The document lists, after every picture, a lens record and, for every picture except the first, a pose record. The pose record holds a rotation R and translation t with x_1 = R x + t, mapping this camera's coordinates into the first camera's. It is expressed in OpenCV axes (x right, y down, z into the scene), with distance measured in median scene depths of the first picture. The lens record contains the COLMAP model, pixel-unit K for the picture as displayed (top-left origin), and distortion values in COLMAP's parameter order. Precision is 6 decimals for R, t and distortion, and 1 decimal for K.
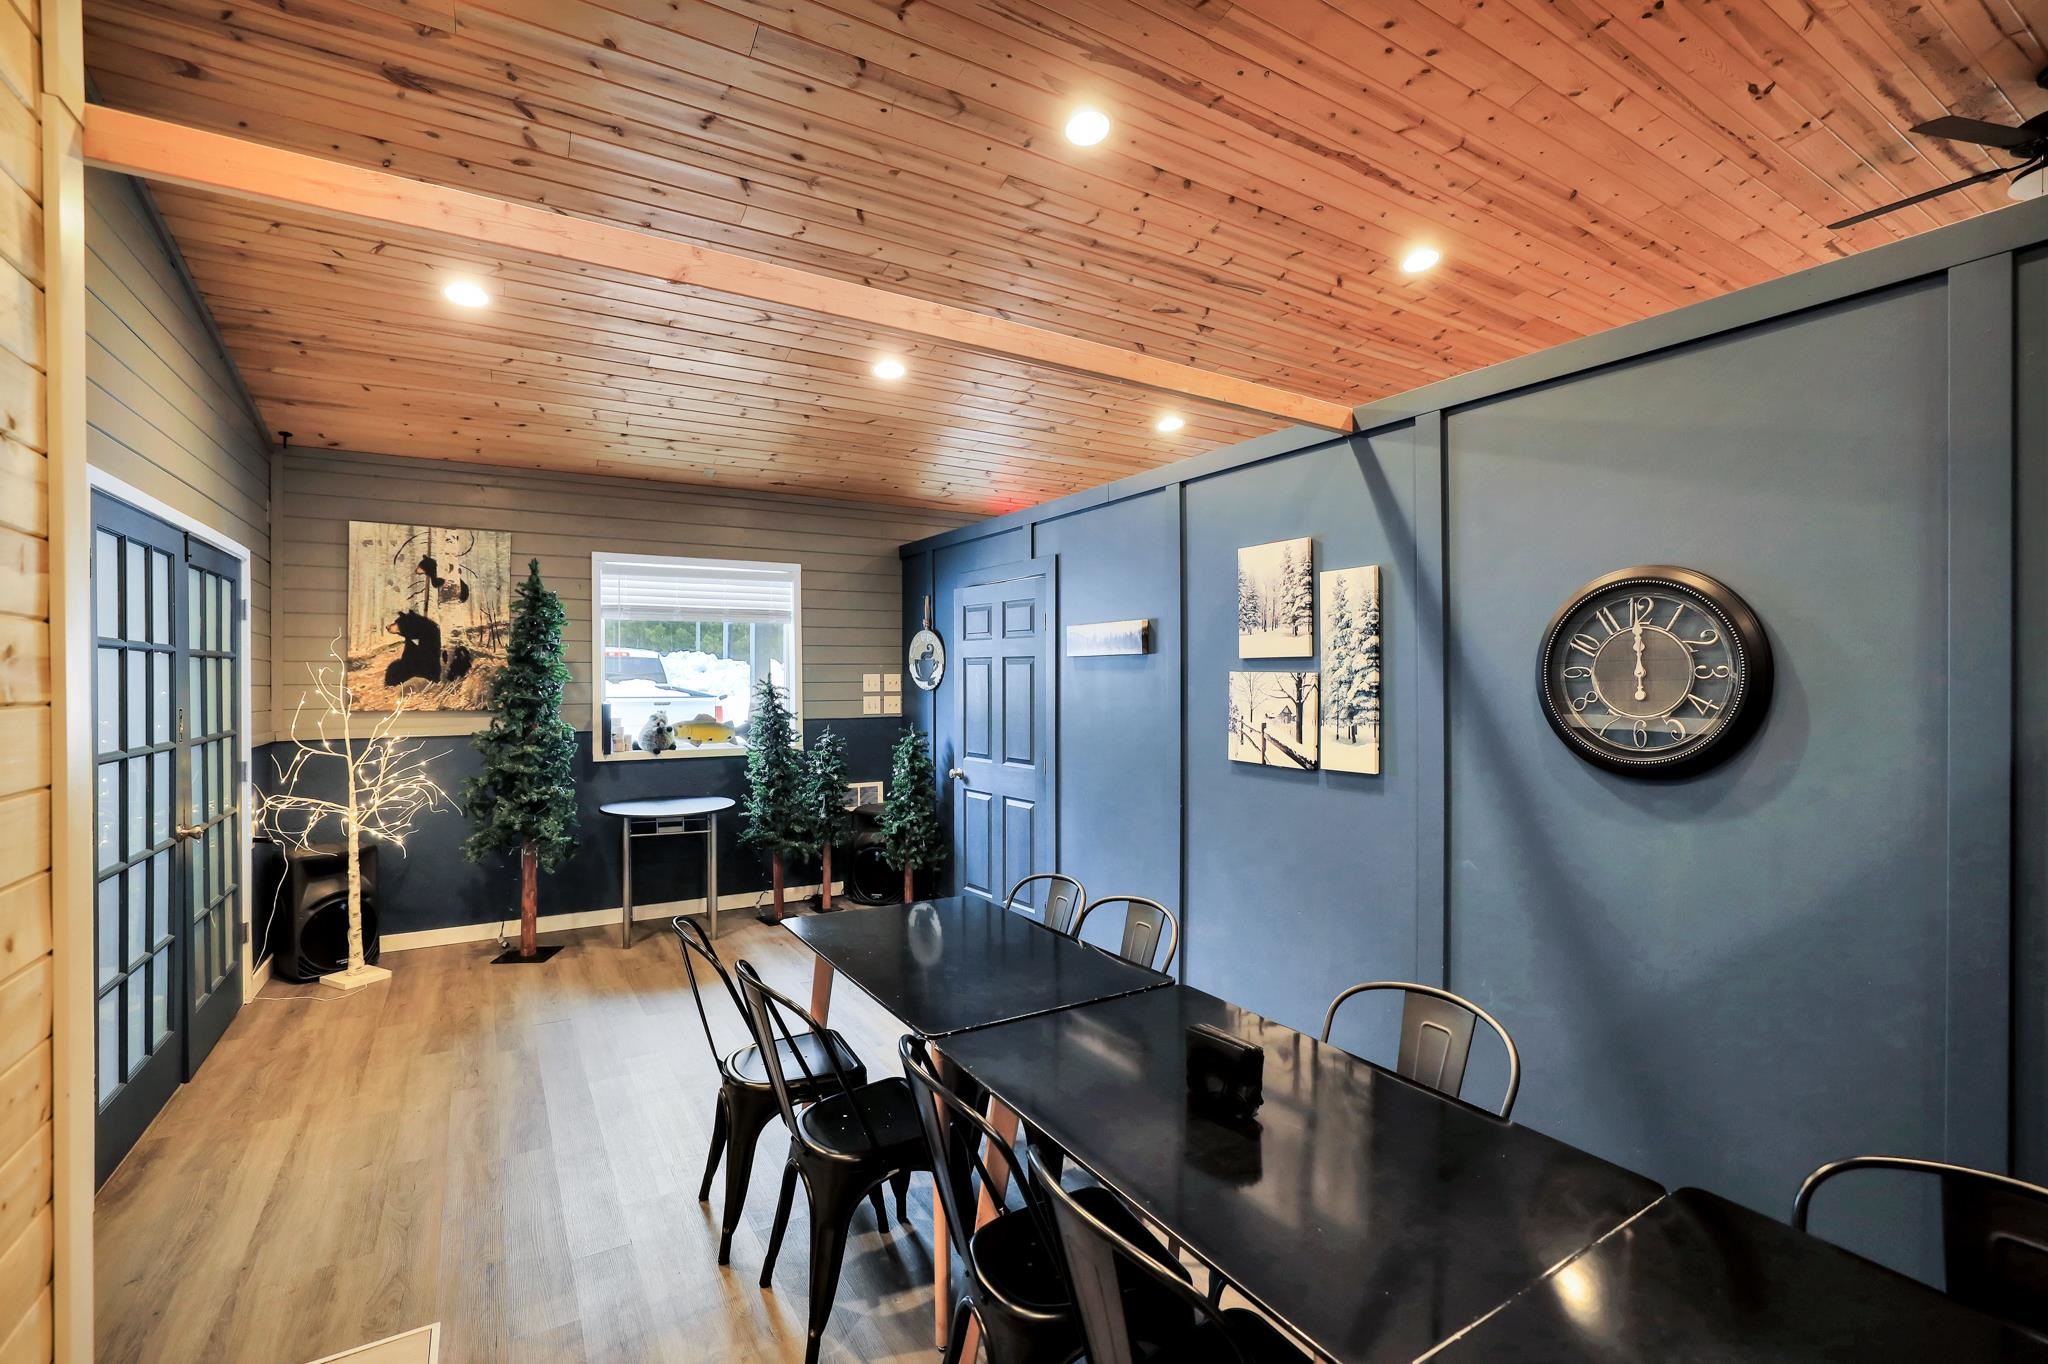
lens RADIAL K [[905.2, 0, 1024.0], [0, 905.2, 682.0], [0, 0, 1]] dist [-0.014649, 0.000778]
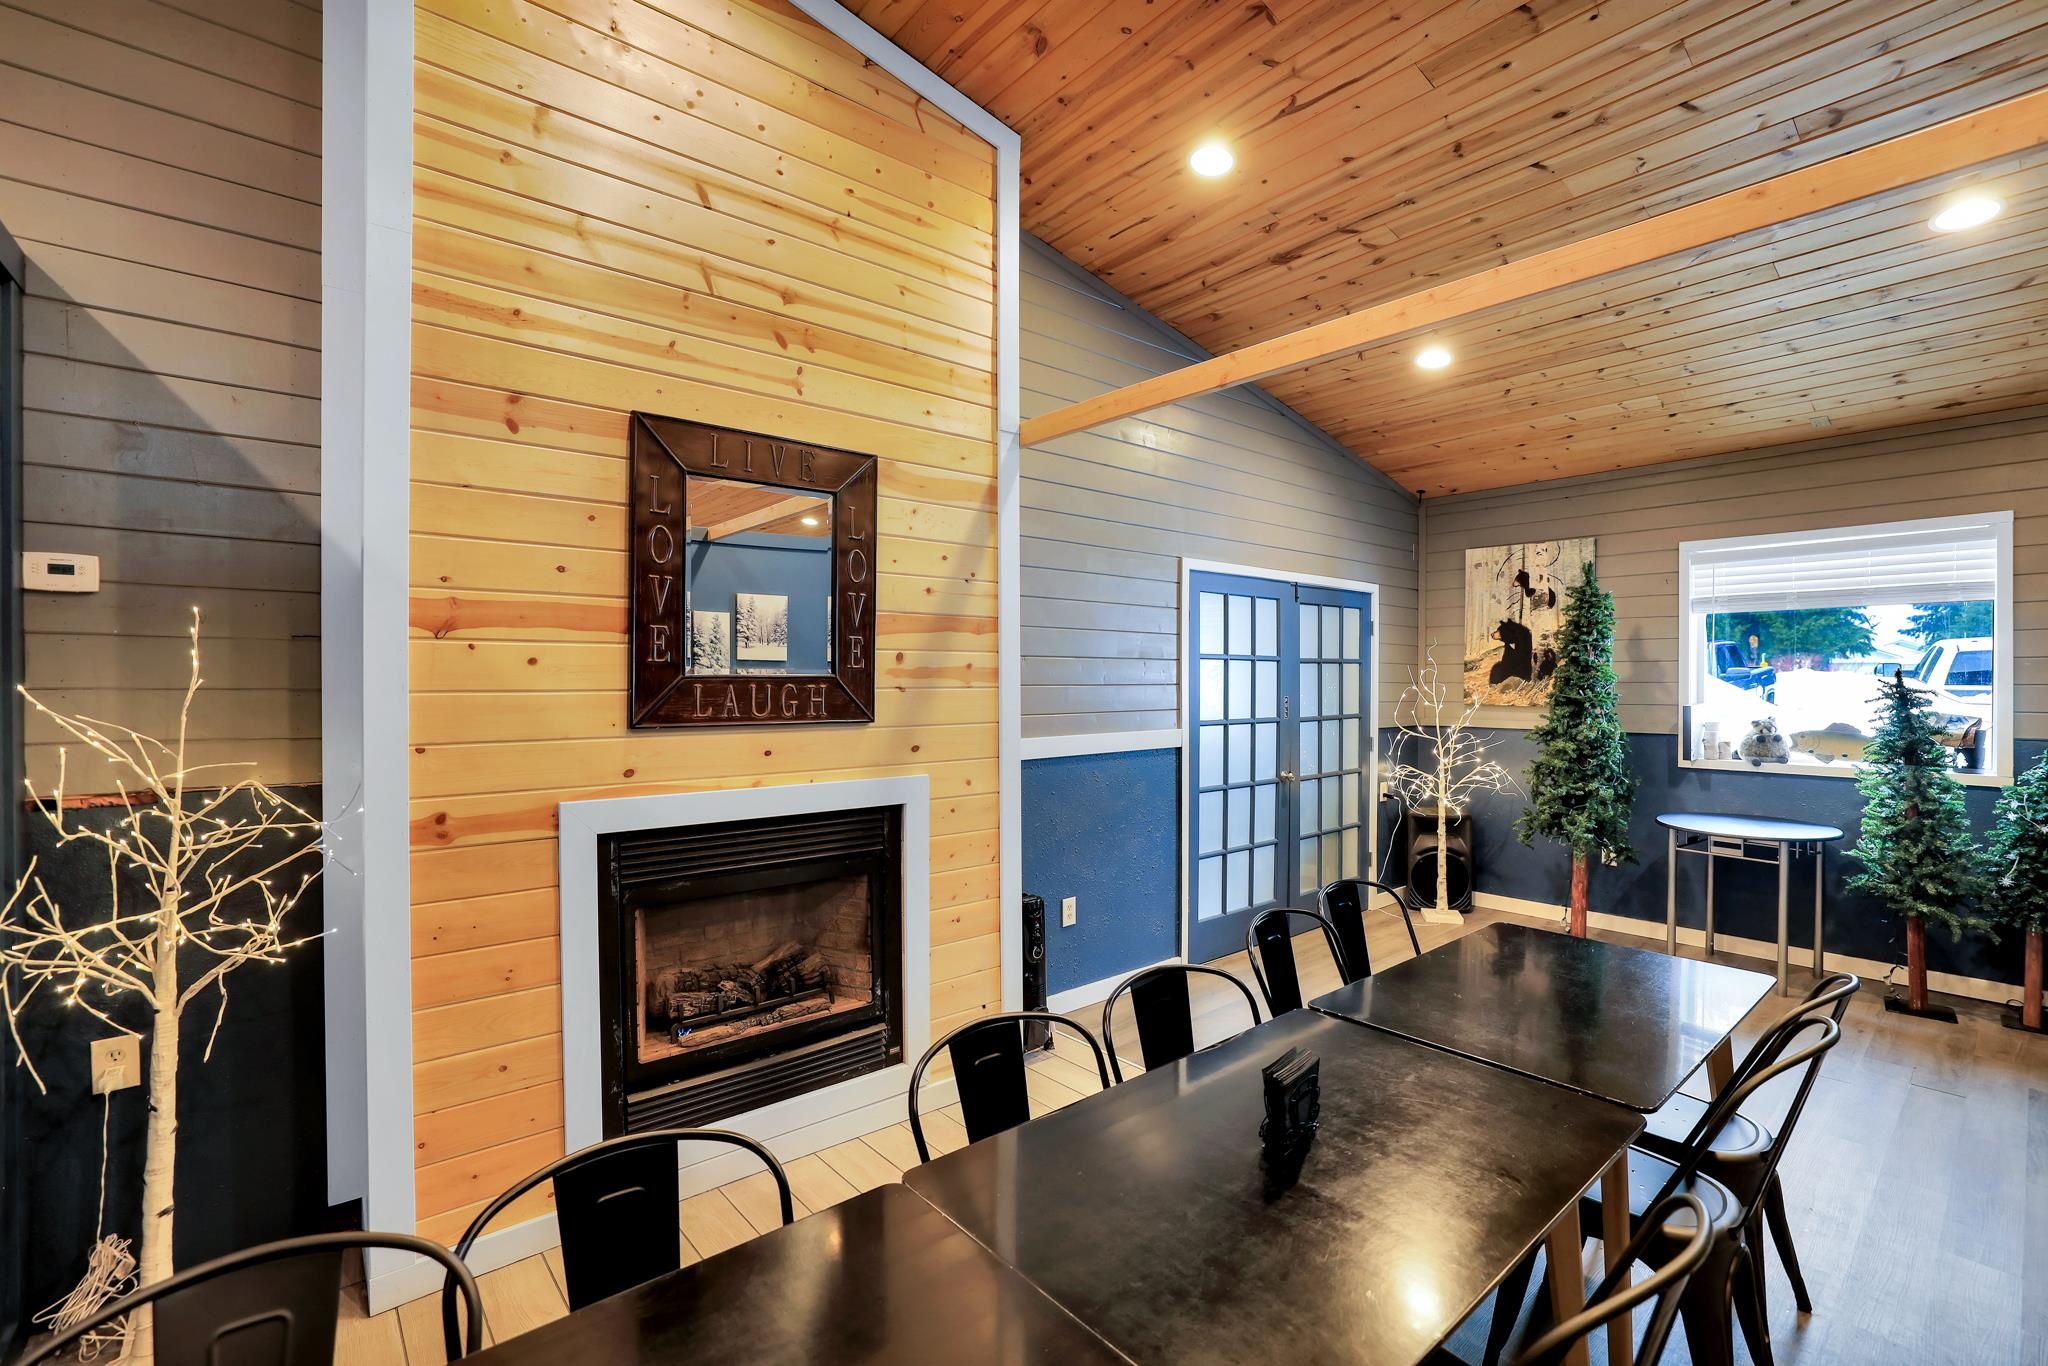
lens RADIAL K [[905.2, 0, 1024.0], [0, 905.2, 683.0], [0, 0, 1]] dist [-0.014649, 0.000778]
pose [[0.163486, 0.008054, -0.986513, 0.360527], [-0.002879, 0.999966, 0.007687, -0.004349], [0.986542, 0.001584, 0.163503, 0.195028]]
